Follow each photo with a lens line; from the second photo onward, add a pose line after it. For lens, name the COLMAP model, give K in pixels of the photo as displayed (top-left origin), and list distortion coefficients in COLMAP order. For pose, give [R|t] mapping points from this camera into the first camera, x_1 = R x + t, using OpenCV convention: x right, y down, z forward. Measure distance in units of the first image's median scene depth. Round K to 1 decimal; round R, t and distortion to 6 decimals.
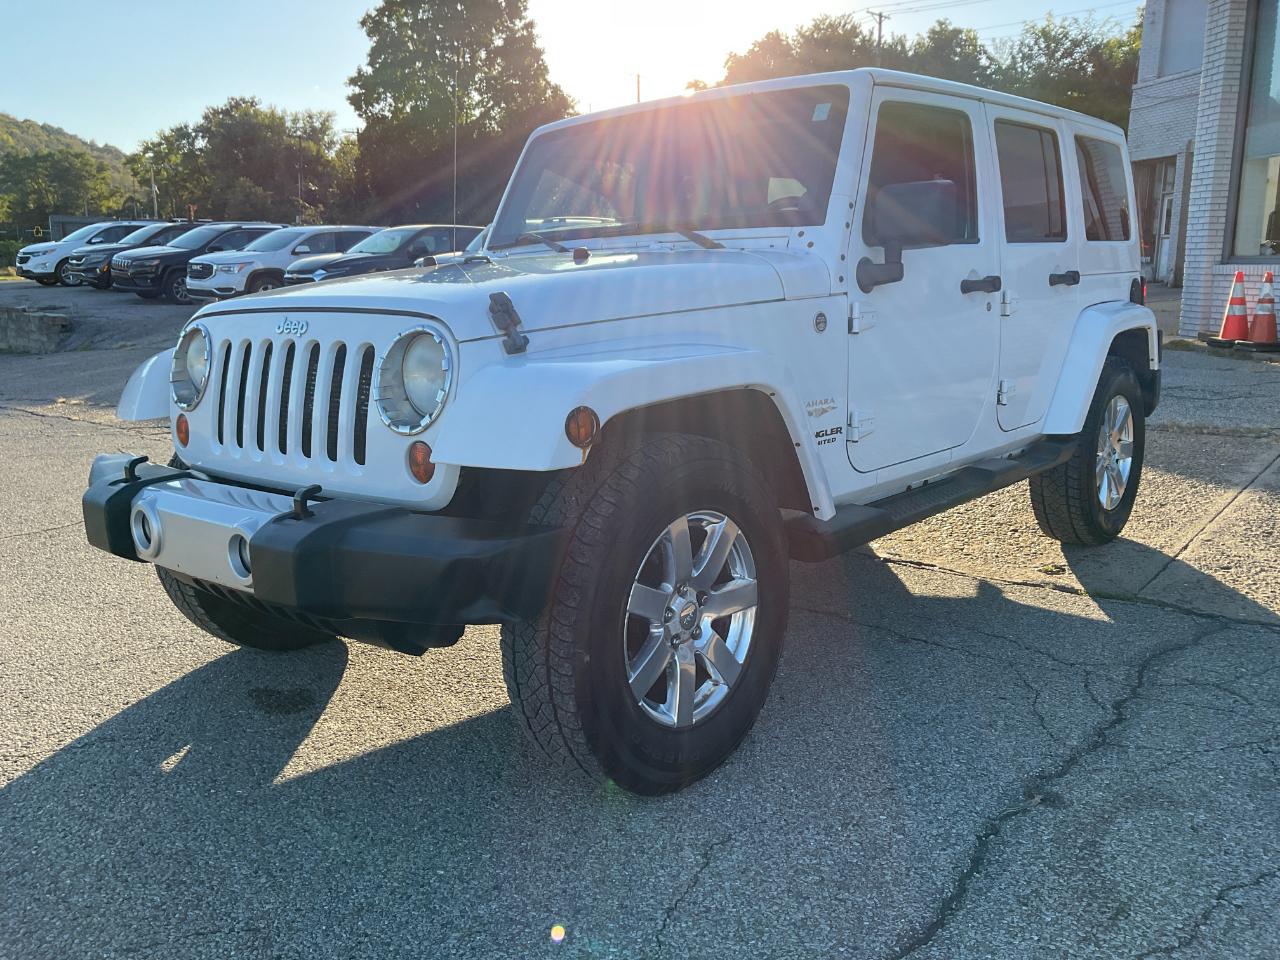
lens RADIAL K [[1062.8, 0, 640.0], [0, 1062.8, 480.0], [0, 0, 1]] dist [0.102905, -0.198587]
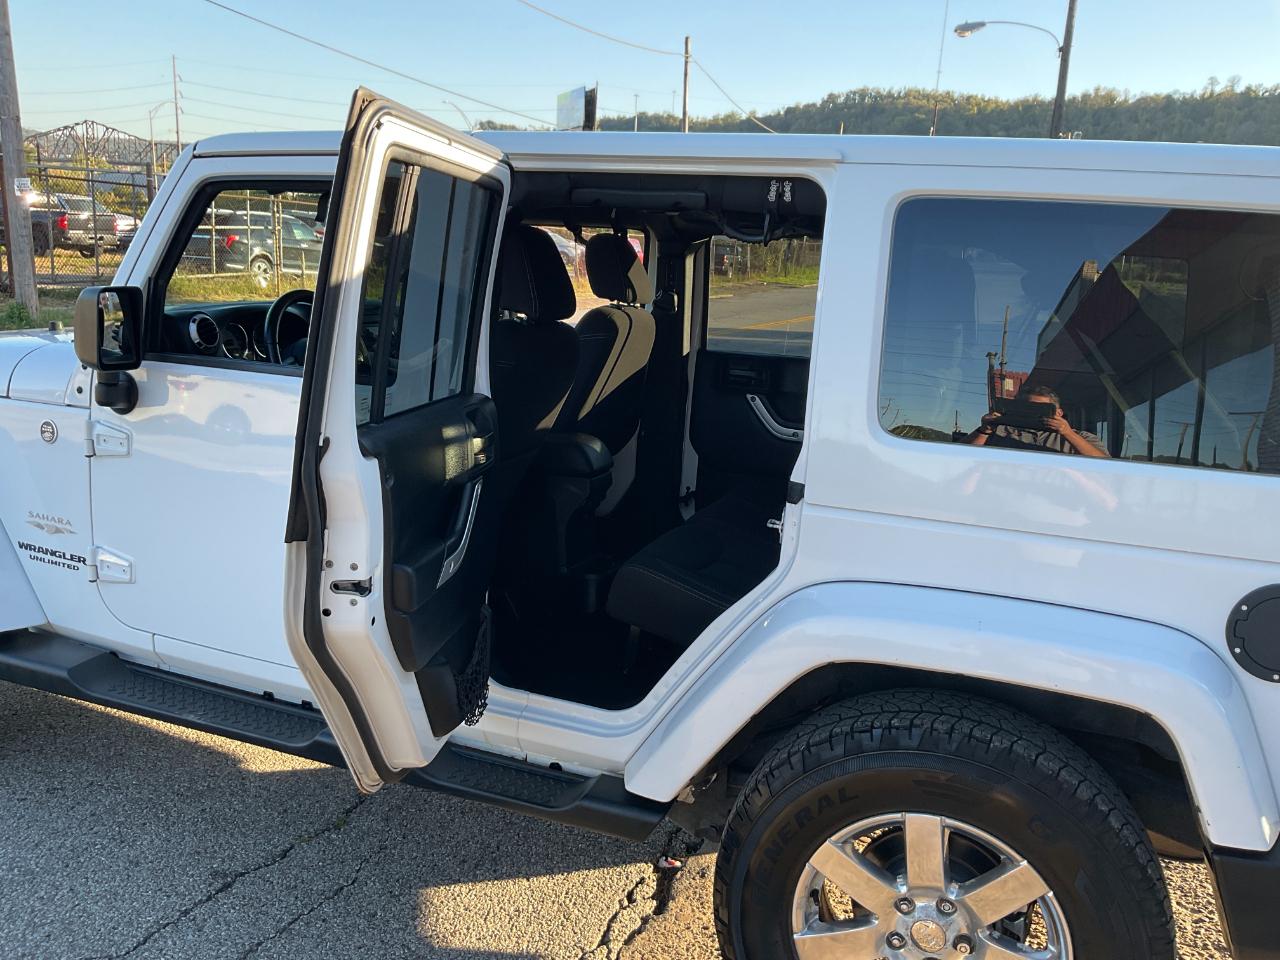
lens RADIAL K [[1073.8, 0, 640.0], [0, 1073.8, 480.0], [0, 0, 1]] dist [-0.000292, -0.009280]
pose [[0.330592, 0.240685, -0.912568, 0.075354], [-0.245408, 0.955596, 0.163131, -0.024462], [0.911309, 0.170022, 0.374978, 0.072748]]
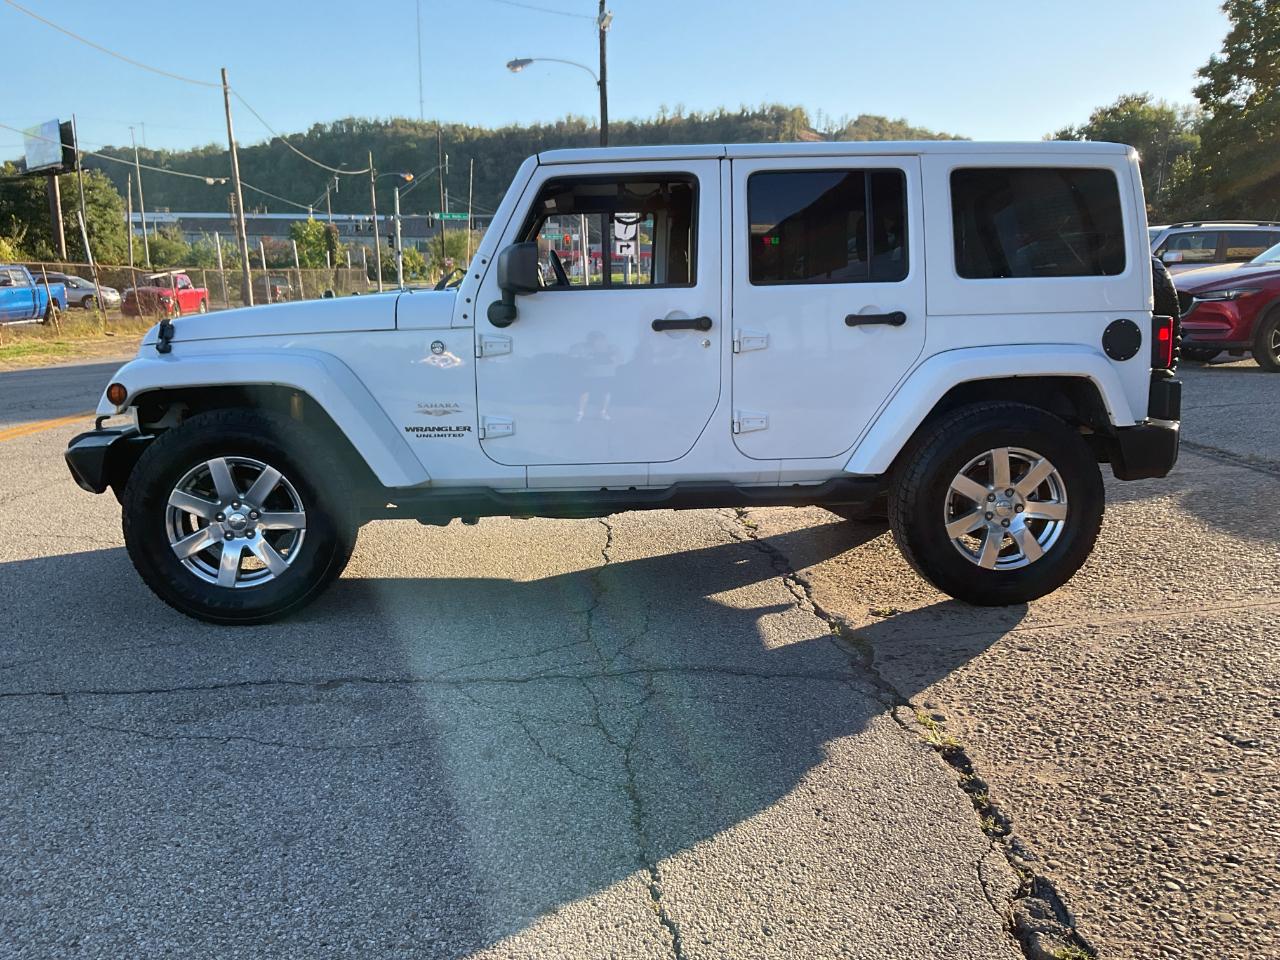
lens RADIAL K [[1062.8, 0, 640.0], [0, 1062.8, 480.0], [0, 0, 1]] dist [0.102905, -0.198587]
pose [[0.703817, 0.138440, -0.696761, 0.086617], [-0.137653, 0.988815, 0.057422, -0.006066], [0.696917, 0.055497, 0.715002, 0.013451]]
